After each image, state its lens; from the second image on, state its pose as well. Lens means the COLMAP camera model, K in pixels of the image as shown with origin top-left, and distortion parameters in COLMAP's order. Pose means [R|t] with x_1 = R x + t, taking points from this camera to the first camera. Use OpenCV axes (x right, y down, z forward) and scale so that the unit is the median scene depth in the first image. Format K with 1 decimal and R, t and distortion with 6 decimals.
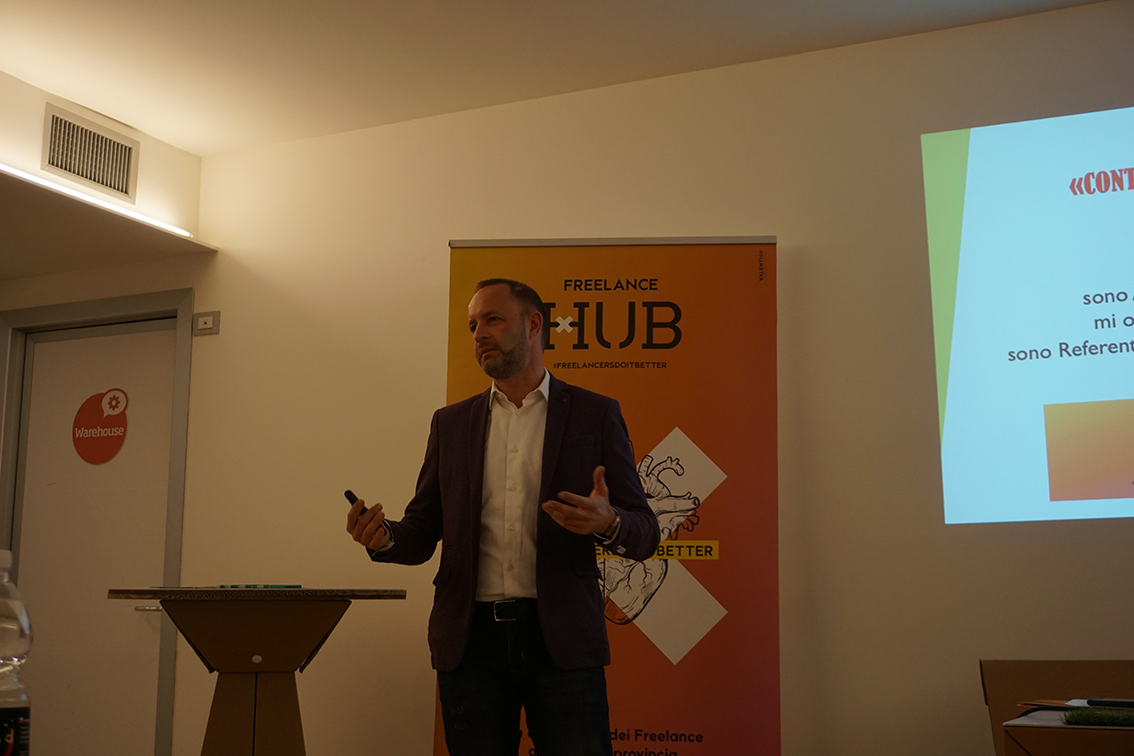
lens RADIAL K [[1467.7, 0, 557.6], [0, 1467.7, 375.3], [0, 0, 1]] dist [0.003327, 0.000000]
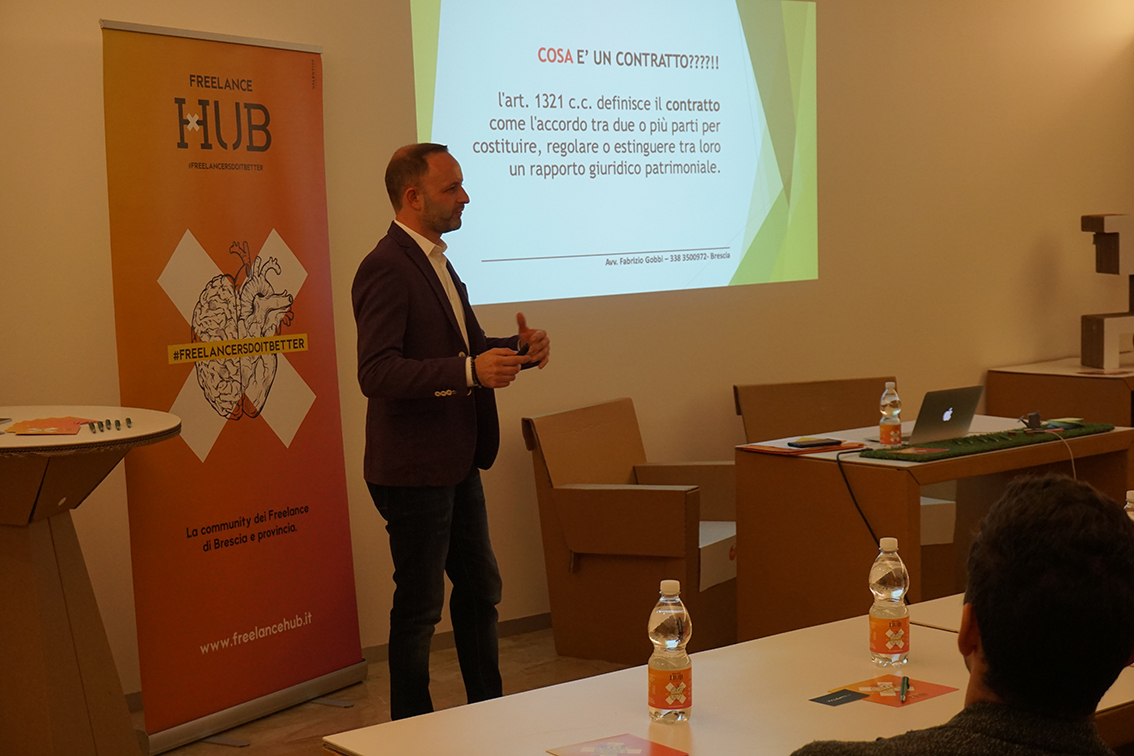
lens RADIAL K [[1906.1, 0, 570.1], [0, 1906.1, 384.1], [0, 0, 1]] dist [0.018095, 0.000000]
pose [[0.397947, -0.097082, 0.912257, -1.083844], [-0.131842, 0.978011, 0.161592, -0.103801], [-0.907885, -0.184579, 0.376397, 0.266237]]
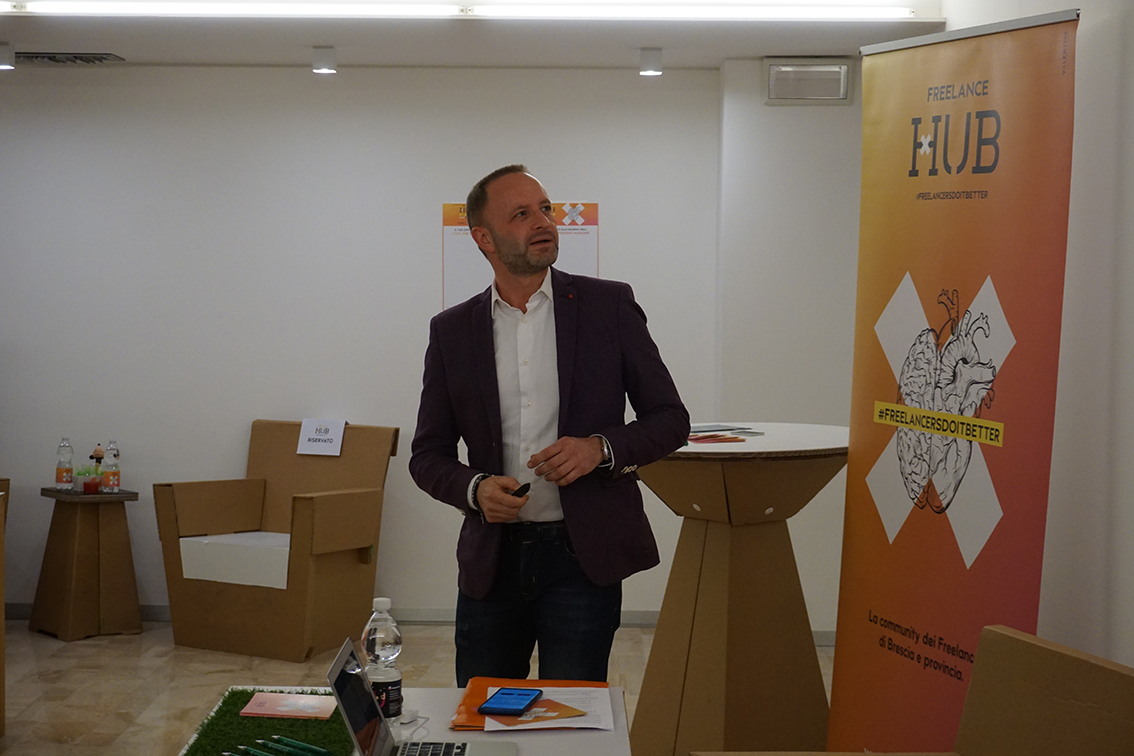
lens RADIAL K [[2014.9, 0, 570.5], [0, 2014.9, 383.4], [0, 0, 1]] dist [0.024990, 0.000000]
pose [[0.435422, 0.054839, -0.898555, 0.947390], [0.146056, 0.980615, 0.130623, -0.080954], [0.888299, -0.188116, 0.418972, 0.333052]]
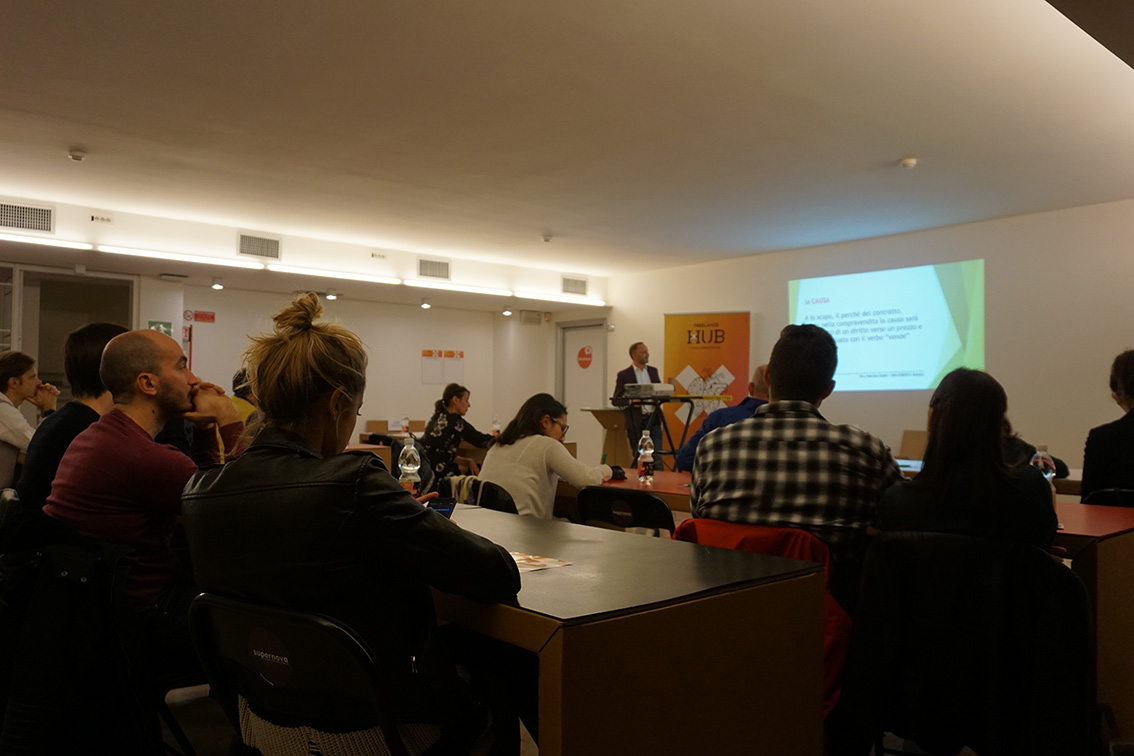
lens RADIAL K [[884.5, 0, 575.5], [0, 884.5, 373.2], [0, 0, 1]] dist [0.001434, 0.018470]
pose [[0.929600, -0.014078, -0.368301, 0.549162], [0.063615, 0.990402, 0.122709, -0.236969], [0.363038, -0.137499, 0.921573, -1.170458]]
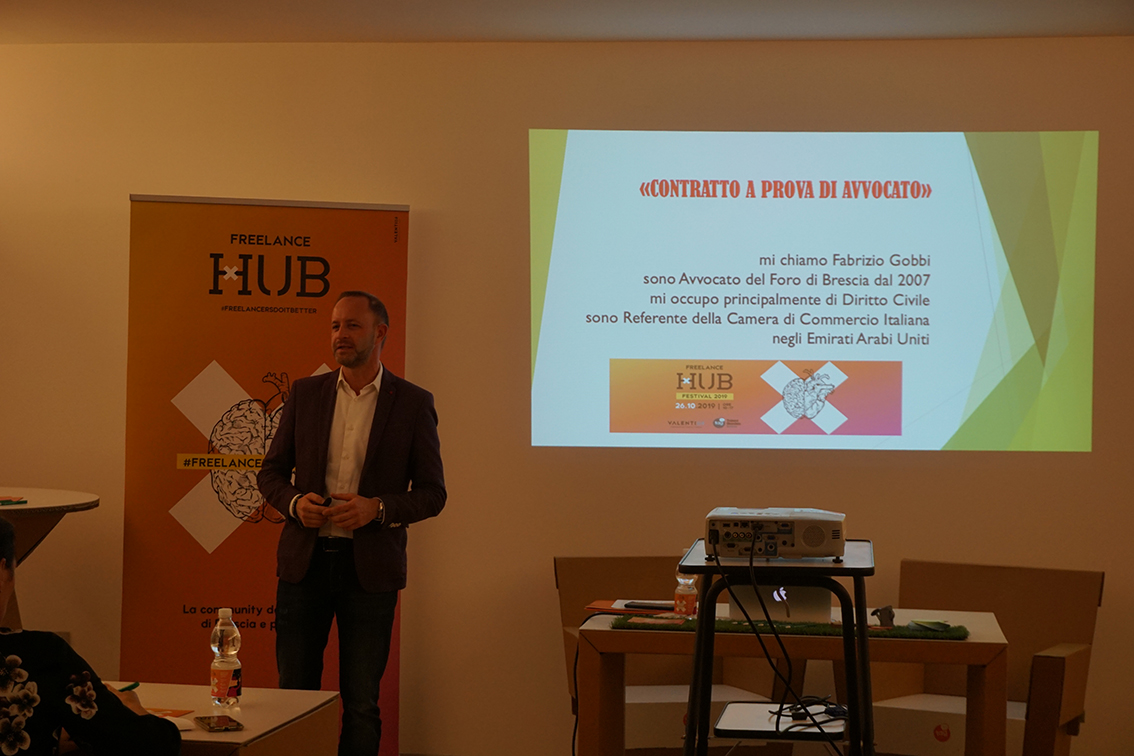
lens RADIAL K [[2197.7, 0, 559.9], [0, 2197.7, 382.5], [0, 0, 1]] dist [0.014892, 0.000000]
pose [[0.952805, 0.004449, 0.303551, -0.284161], [-0.061112, 0.982235, 0.177424, -0.282483], [-0.297370, -0.187601, 0.936150, -0.766377]]
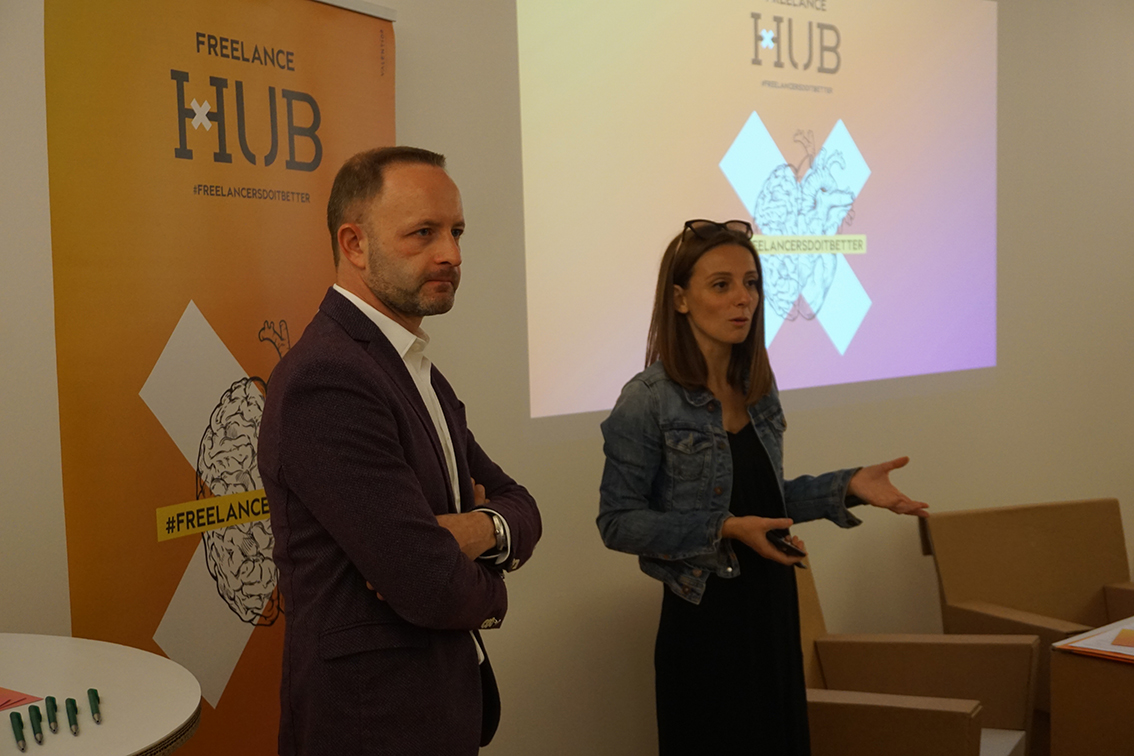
lens RADIAL K [[1664.4, 0, 565.6], [0, 1664.4, 376.8], [0, 0, 1]] dist [-0.003524, 0.000000]
pose [[0.329899, -0.068886, 0.941500, -0.562705], [-0.142829, 0.982211, 0.121912, -0.034154], [-0.933149, -0.174692, 0.314191, 0.661018]]
